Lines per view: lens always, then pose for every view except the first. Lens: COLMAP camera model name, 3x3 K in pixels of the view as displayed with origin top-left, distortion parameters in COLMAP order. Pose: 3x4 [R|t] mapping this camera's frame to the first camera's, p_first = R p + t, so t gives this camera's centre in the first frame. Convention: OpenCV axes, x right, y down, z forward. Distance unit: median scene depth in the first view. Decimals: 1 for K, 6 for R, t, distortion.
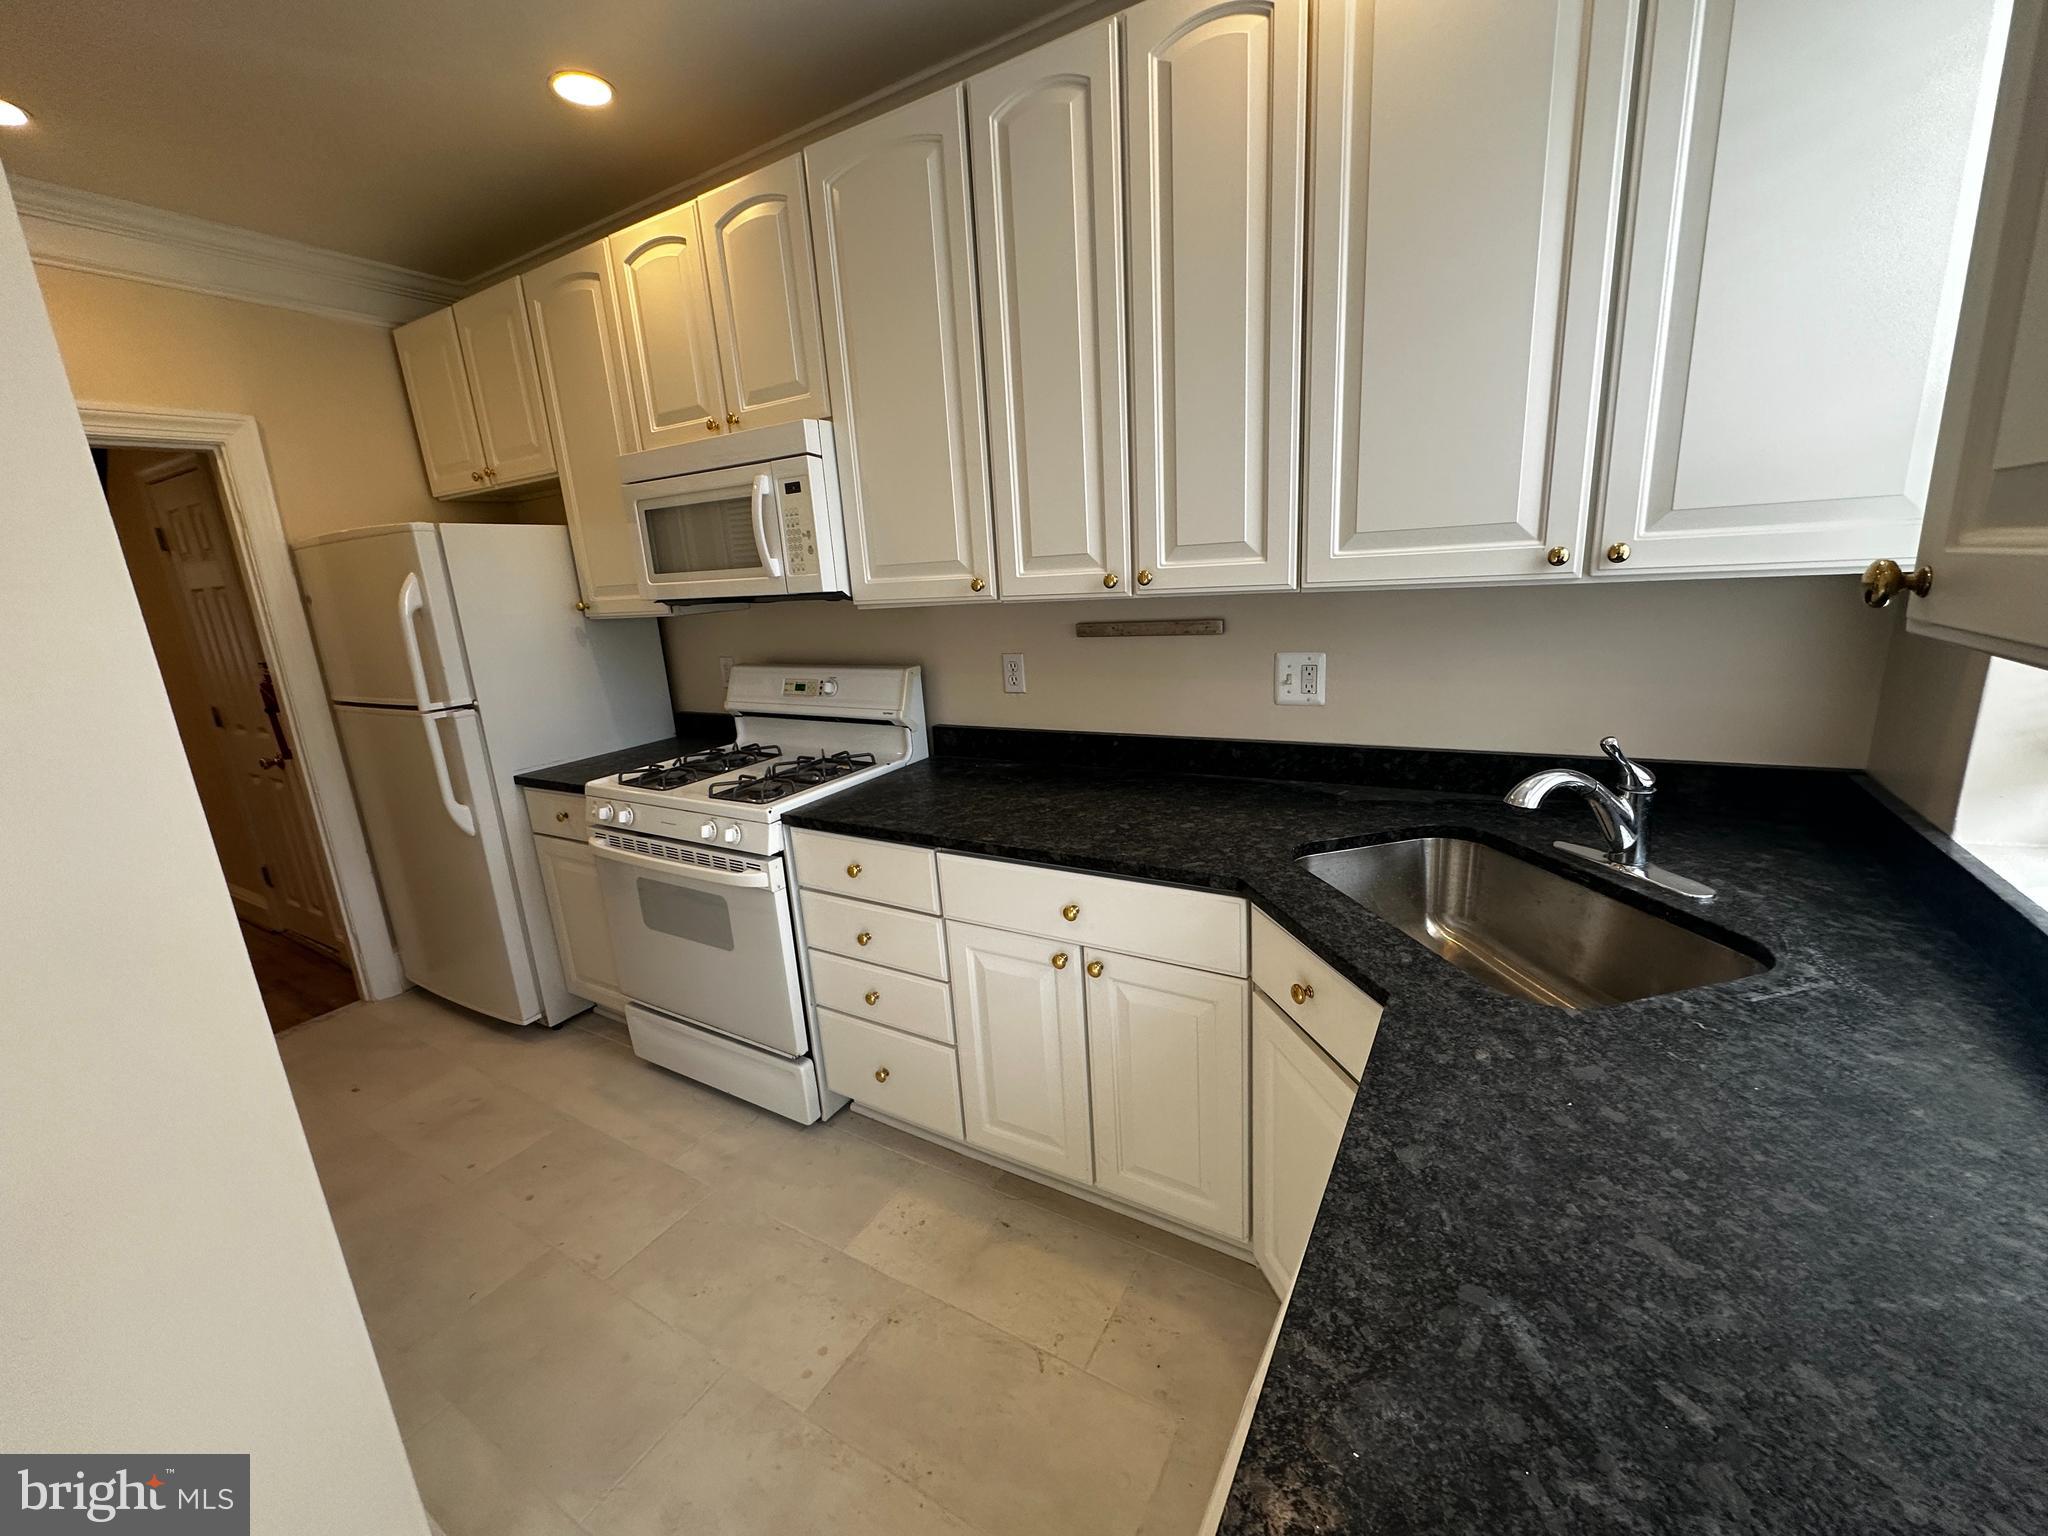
lens RADIAL K [[815.9, 0, 1024.1], [0, 815.9, 765.2], [0, 0, 1]] dist [0.000599, -0.000323]
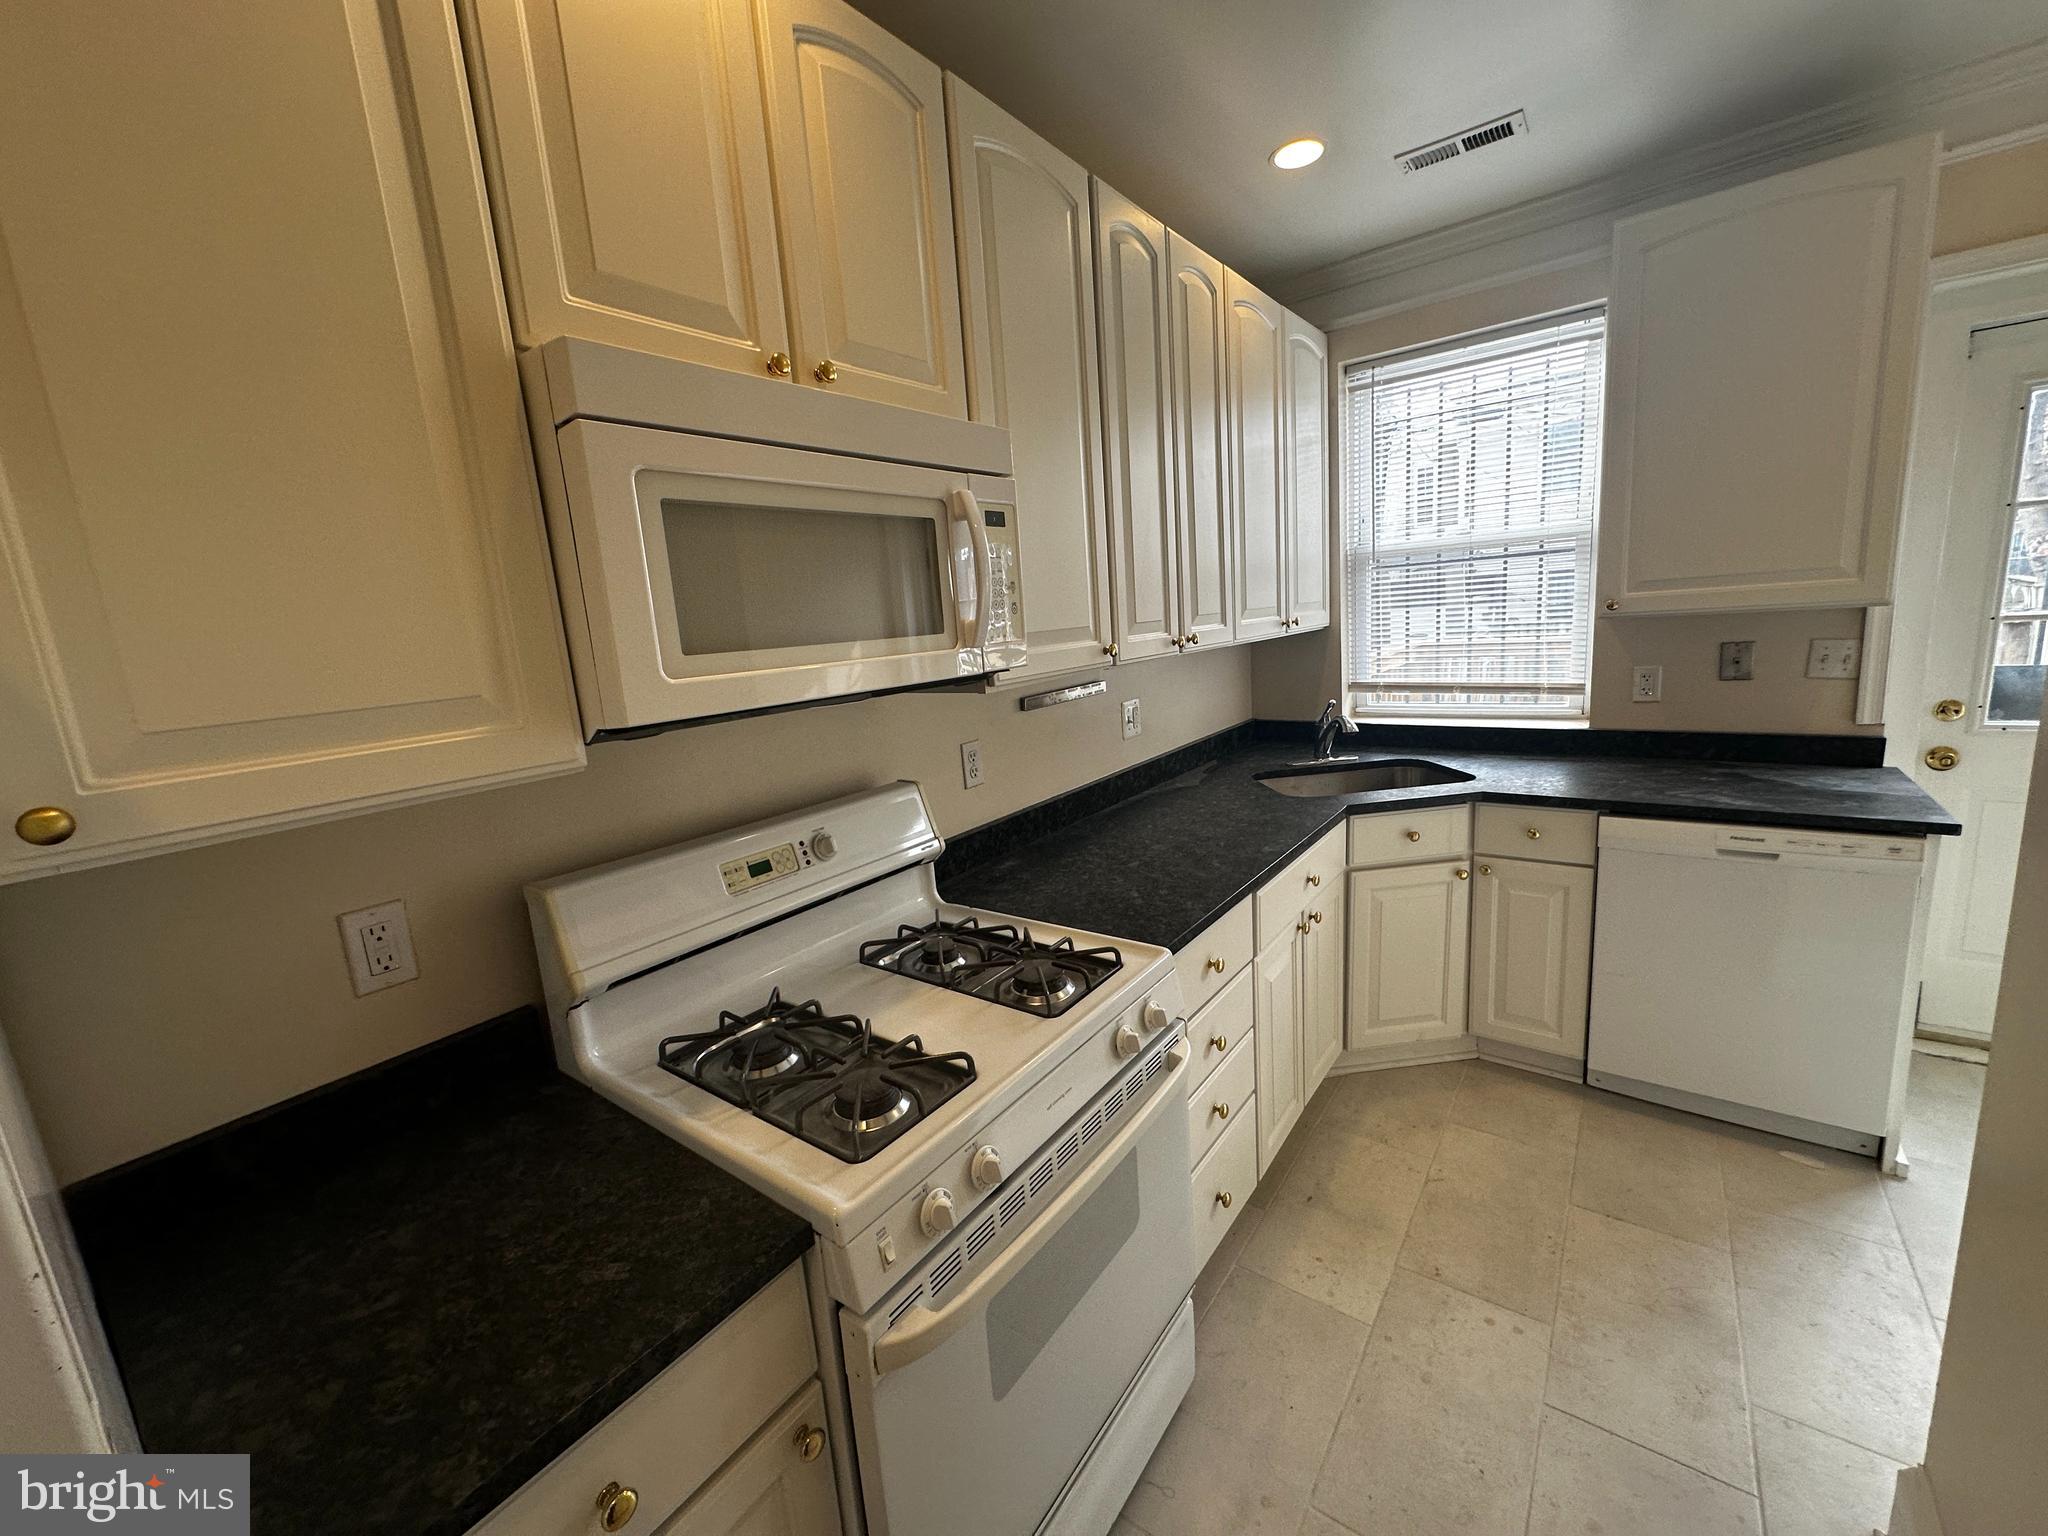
lens RADIAL K [[815.9, 0, 1025.9], [0, 815.9, 764.7], [0, 0, 1]] dist [0.000599, -0.000323]
pose [[0.108596, -0.128601, 0.985733, -1.148280], [0.302243, 0.948925, 0.090501, -0.230895], [-0.947025, 0.288103, 0.141919, 1.094139]]
